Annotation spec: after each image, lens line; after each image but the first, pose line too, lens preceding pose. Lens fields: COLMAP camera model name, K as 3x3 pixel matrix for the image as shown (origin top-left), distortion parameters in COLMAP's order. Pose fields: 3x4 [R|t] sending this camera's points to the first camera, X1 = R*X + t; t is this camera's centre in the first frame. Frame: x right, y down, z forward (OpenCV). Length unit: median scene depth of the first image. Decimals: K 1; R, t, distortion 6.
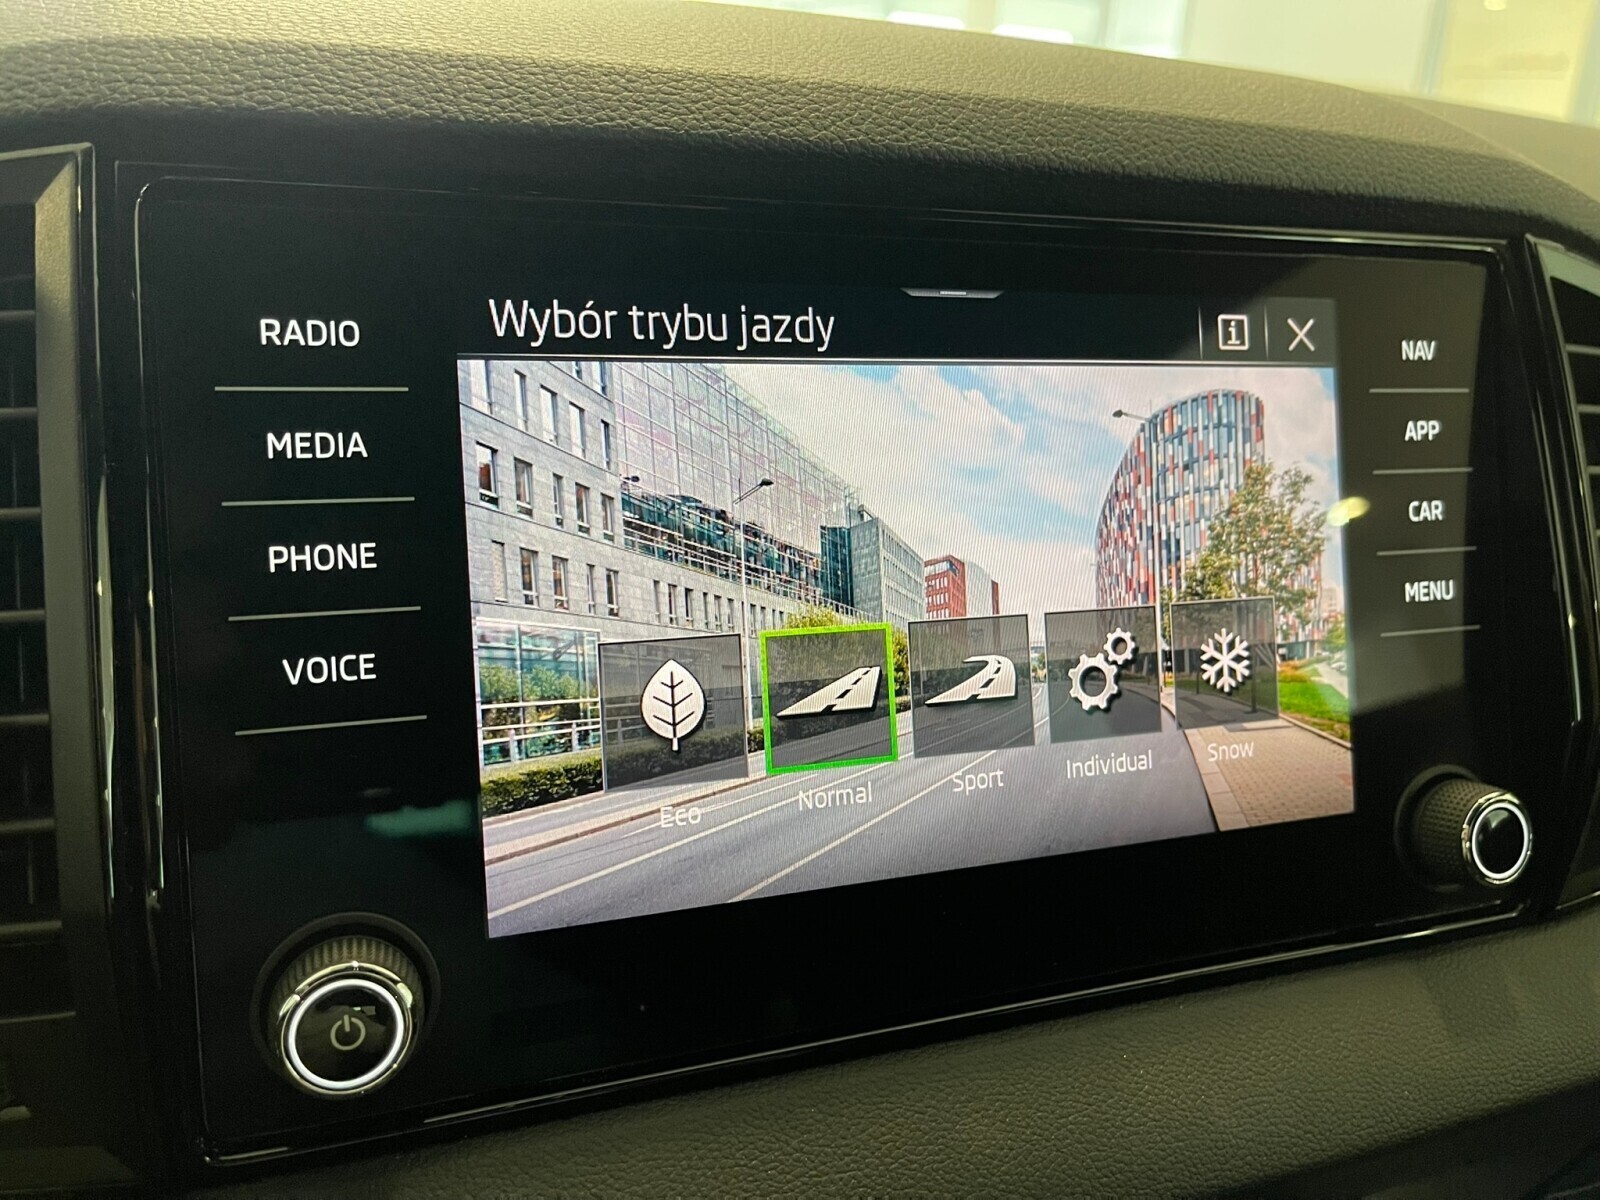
lens RADIAL K [[1243.8, 0, 810.7], [0, 1243.8, 606.0], [0, 0, 1]] dist [0.067441, -0.099696]
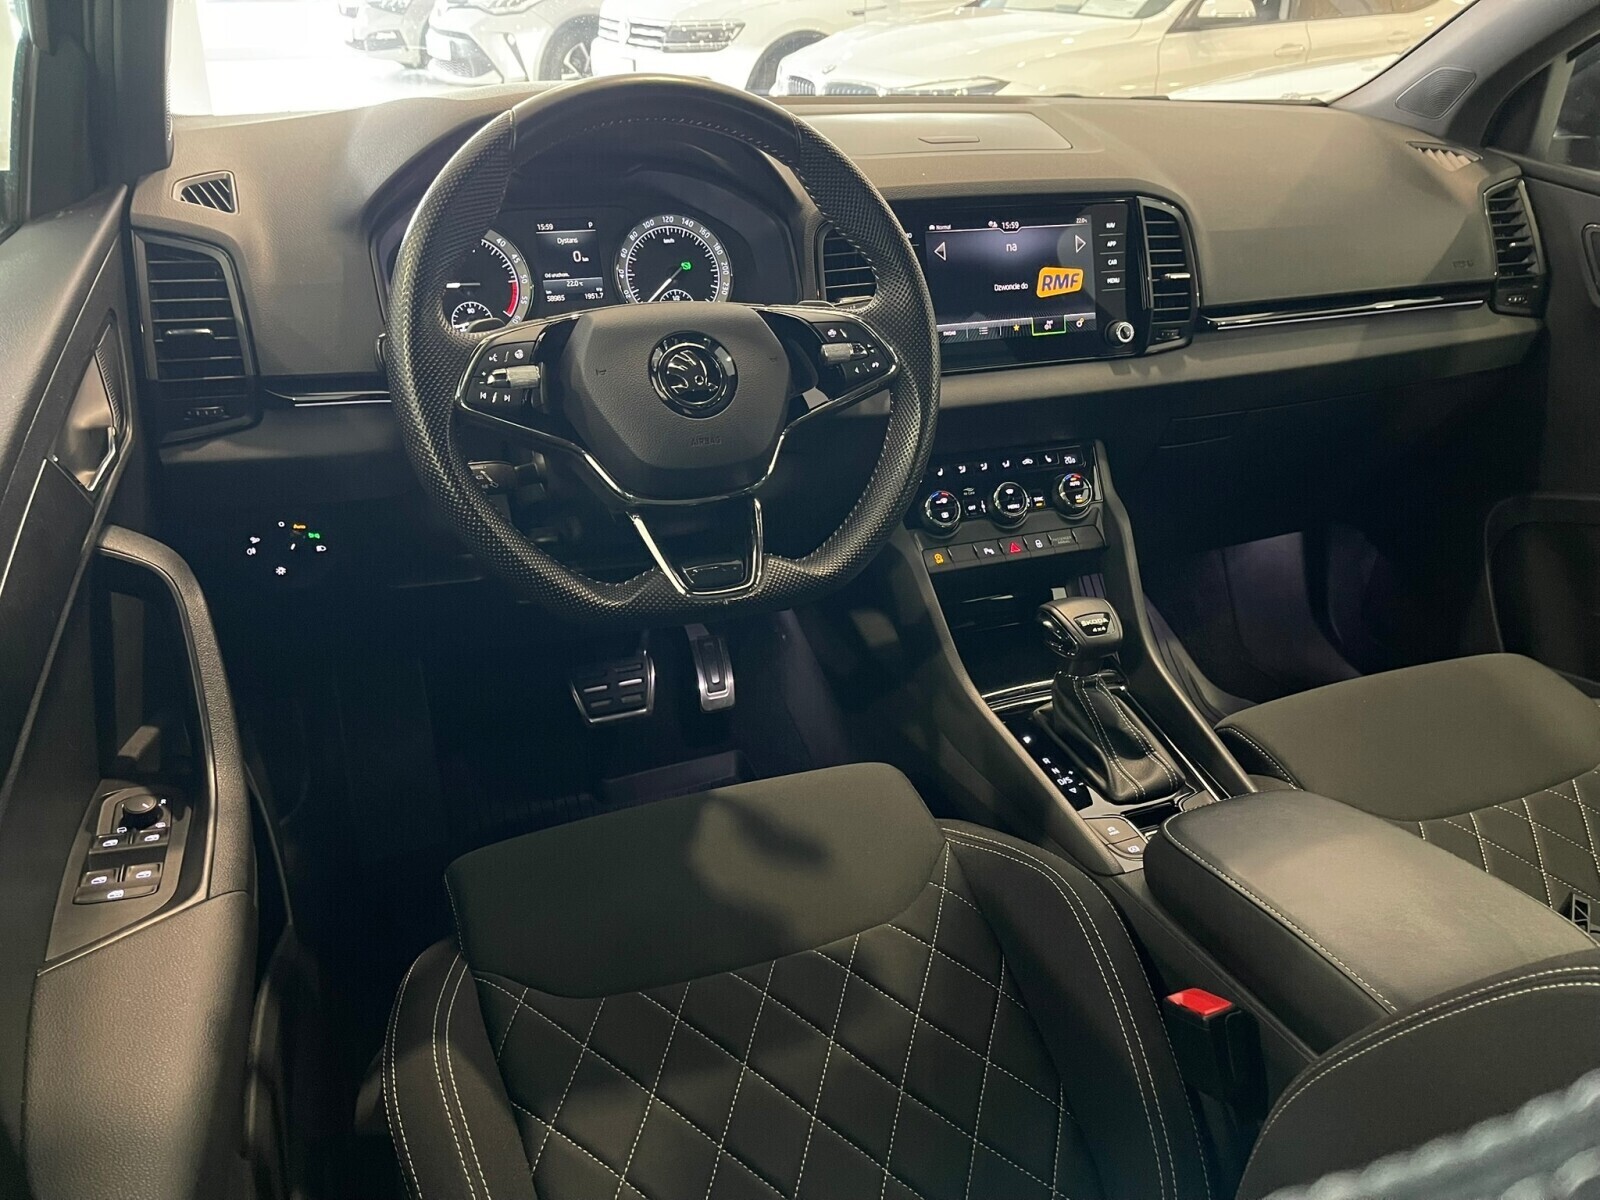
lens RADIAL K [[1243.8, 0, 794.4], [0, 1243.8, 601.1], [0, 0, 1]] dist [0.067441, -0.099696]
pose [[0.999095, -0.041031, 0.011232, -0.930138], [0.039071, 0.989485, 0.139260, 0.566634], [-0.016828, -0.138695, 0.990192, -4.457333]]
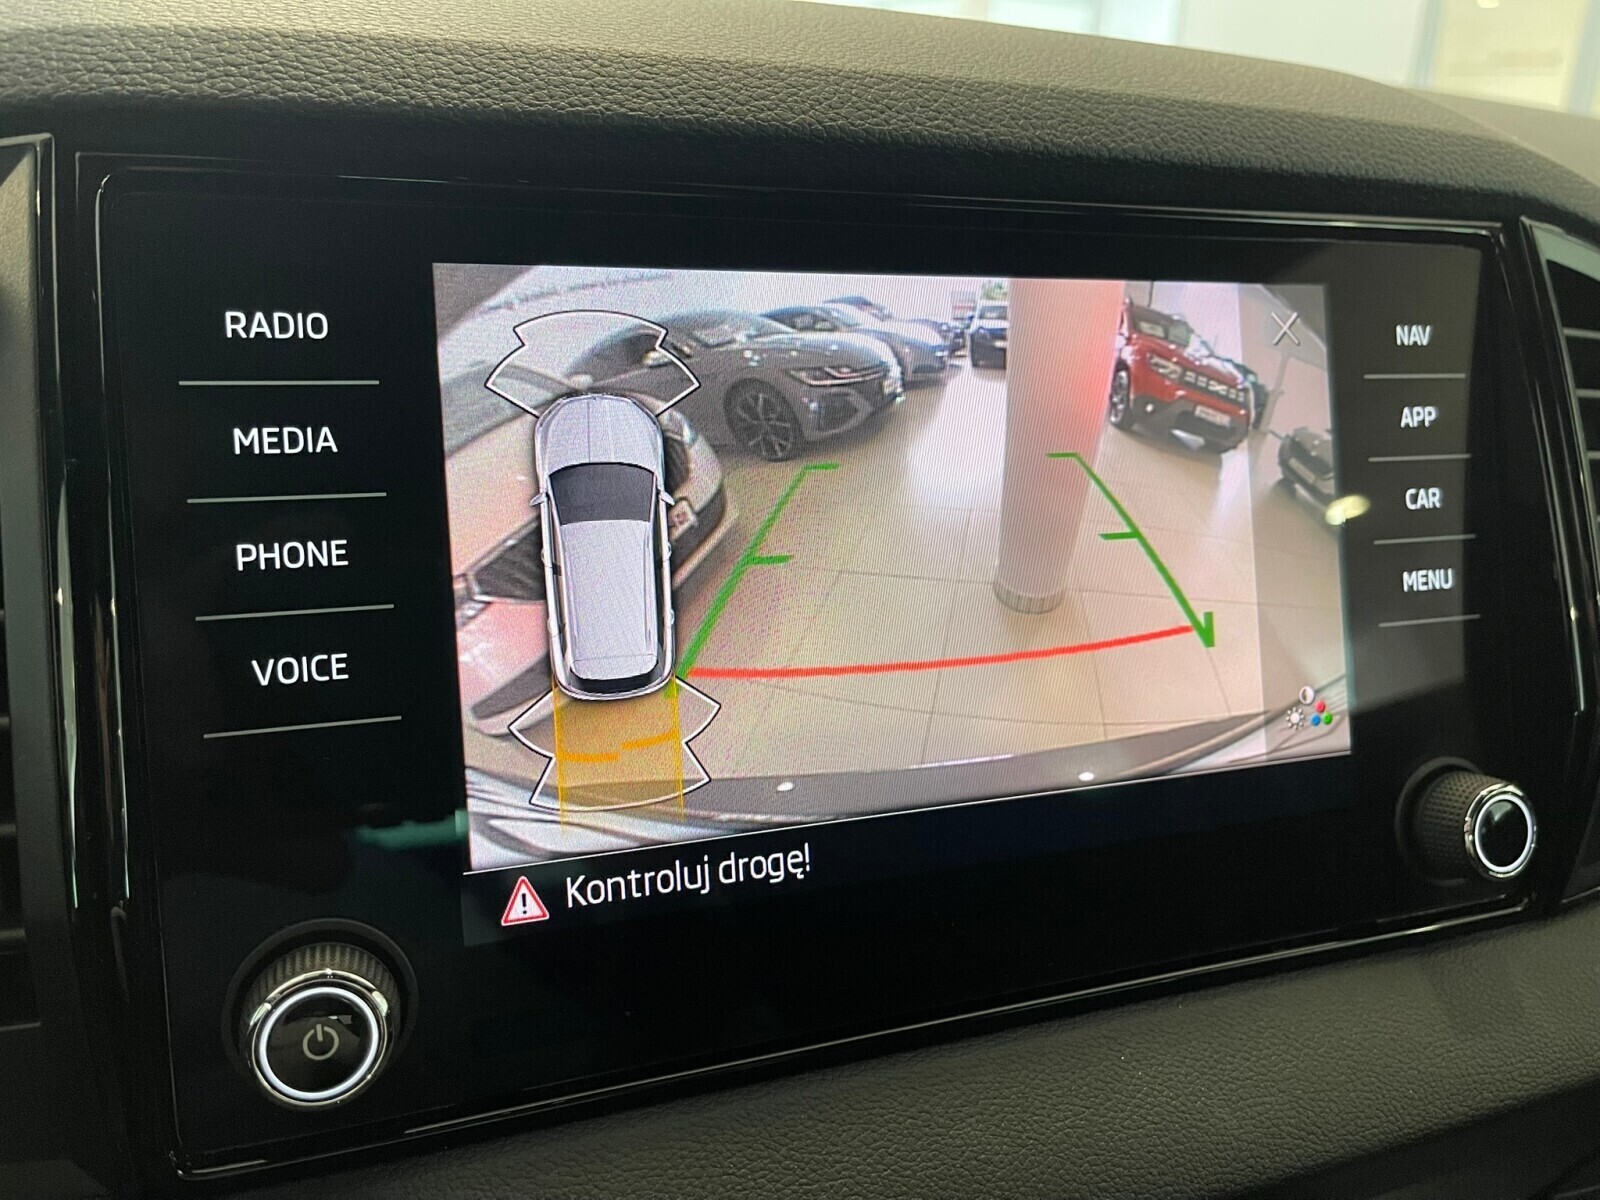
lens RADIAL K [[1243.8, 0, 811.6], [0, 1243.8, 604.4], [0, 0, 1]] dist [0.067441, -0.099696]
pose [[0.999933, -0.011532, -0.001317, 0.014168], [0.011525, 0.999920, -0.005265, 0.008421], [0.001378, 0.005249, 0.999985, 0.021077]]
